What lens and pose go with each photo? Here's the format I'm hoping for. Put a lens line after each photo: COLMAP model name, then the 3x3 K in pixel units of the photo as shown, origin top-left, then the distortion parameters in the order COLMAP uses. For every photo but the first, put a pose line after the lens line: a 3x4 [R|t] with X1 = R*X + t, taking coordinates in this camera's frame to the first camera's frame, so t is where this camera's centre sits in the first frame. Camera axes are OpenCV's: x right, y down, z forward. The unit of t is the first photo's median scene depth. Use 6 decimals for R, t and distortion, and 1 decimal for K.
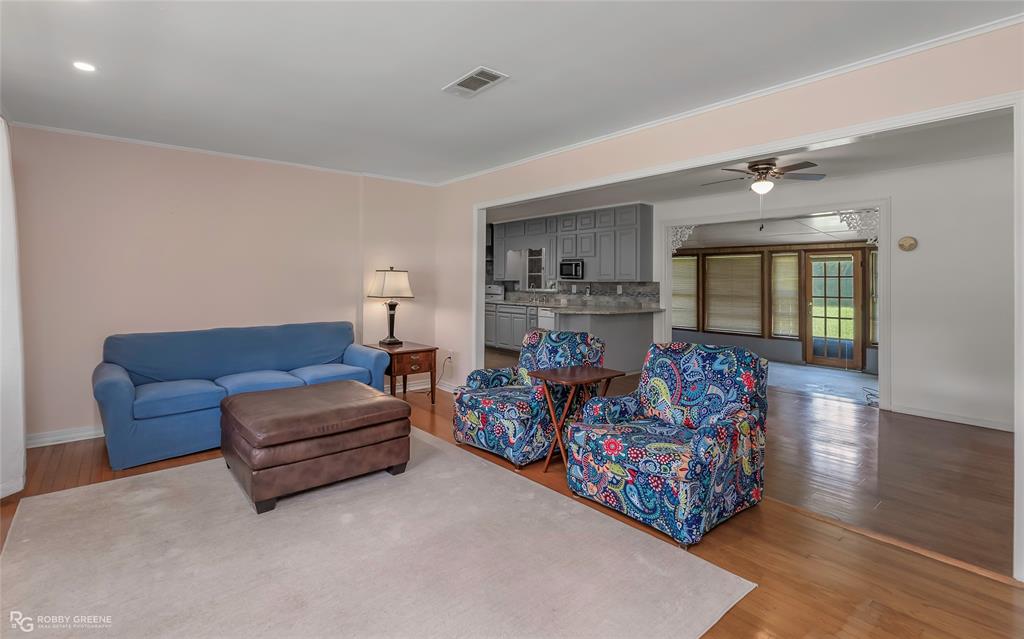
lens RADIAL K [[478.1, 0, 512.7], [0, 478.1, 271.8], [0, 0, 1]] dist [-0.000968, -0.000145]
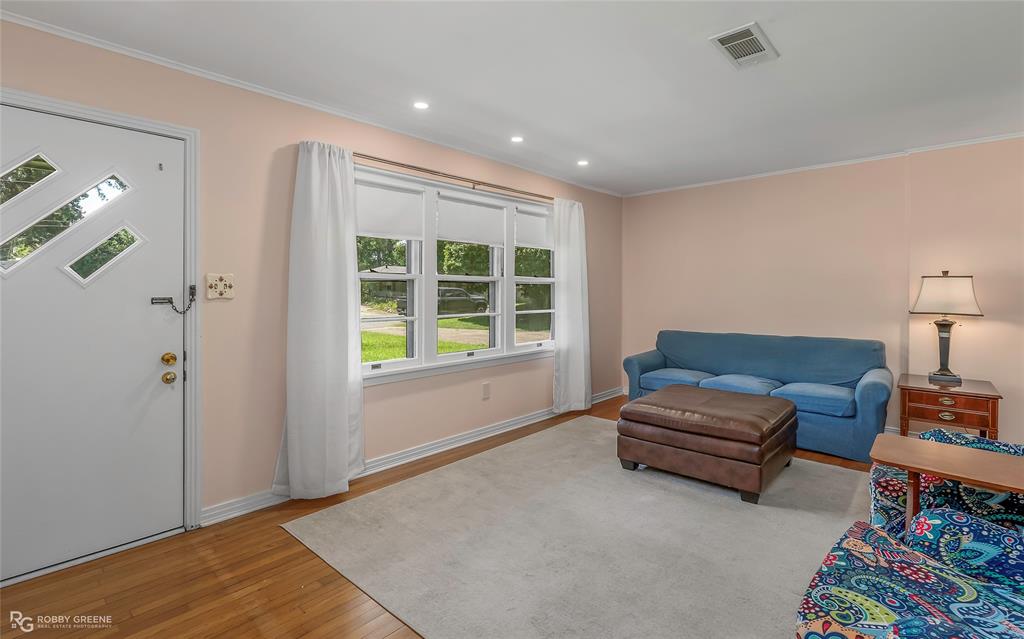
lens RADIAL K [[481.9, 0, 514.8], [0, 481.9, 292.4], [0, 0, 1]] dist [0.000344, -0.000087]
pose [[0.130800, -0.001378, -0.991408, 0.247921], [0.020146, 0.999796, 0.001268, 0.005214], [0.991204, -0.020139, 0.130801, 0.179486]]
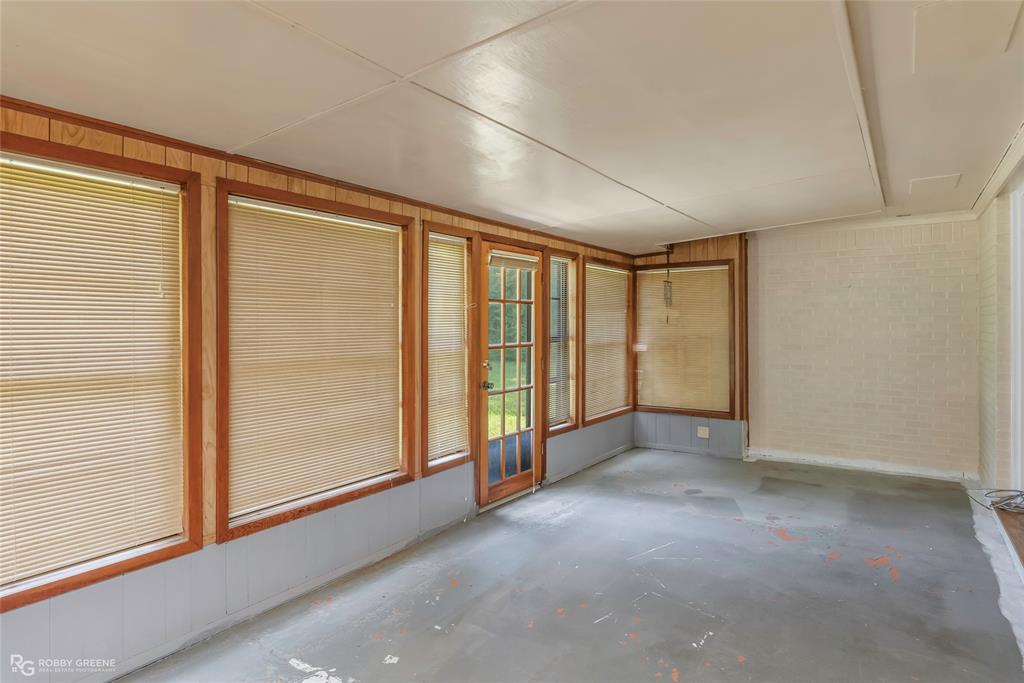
lens RADIAL K [[565.6, 0, 519.7], [0, 565.6, 321.3], [0, 0, 1]] dist [-0.001139, -0.000124]
pose [[-0.264834, -0.008866, 0.964253, 0.143754], [-0.020513, 0.999783, 0.003559, 0.028361], [-0.964076, -0.018837, -0.264959, 1.170632]]
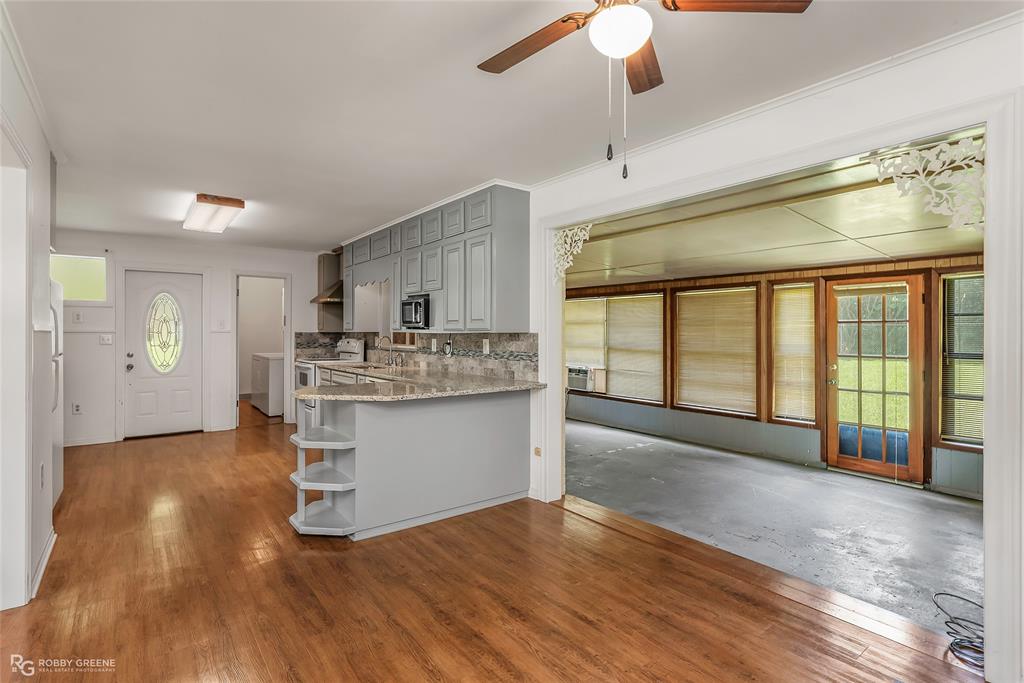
lens RADIAL K [[502.8, 0, 515.1], [0, 502.8, 329.7], [0, 0, 1]] dist [-0.008610, 0.000078]
pose [[0.999053, -0.008130, -0.042736, 0.267055], [0.008791, 0.999844, 0.015313, 0.007641], [0.042605, -0.015674, 0.998969, 0.381431]]
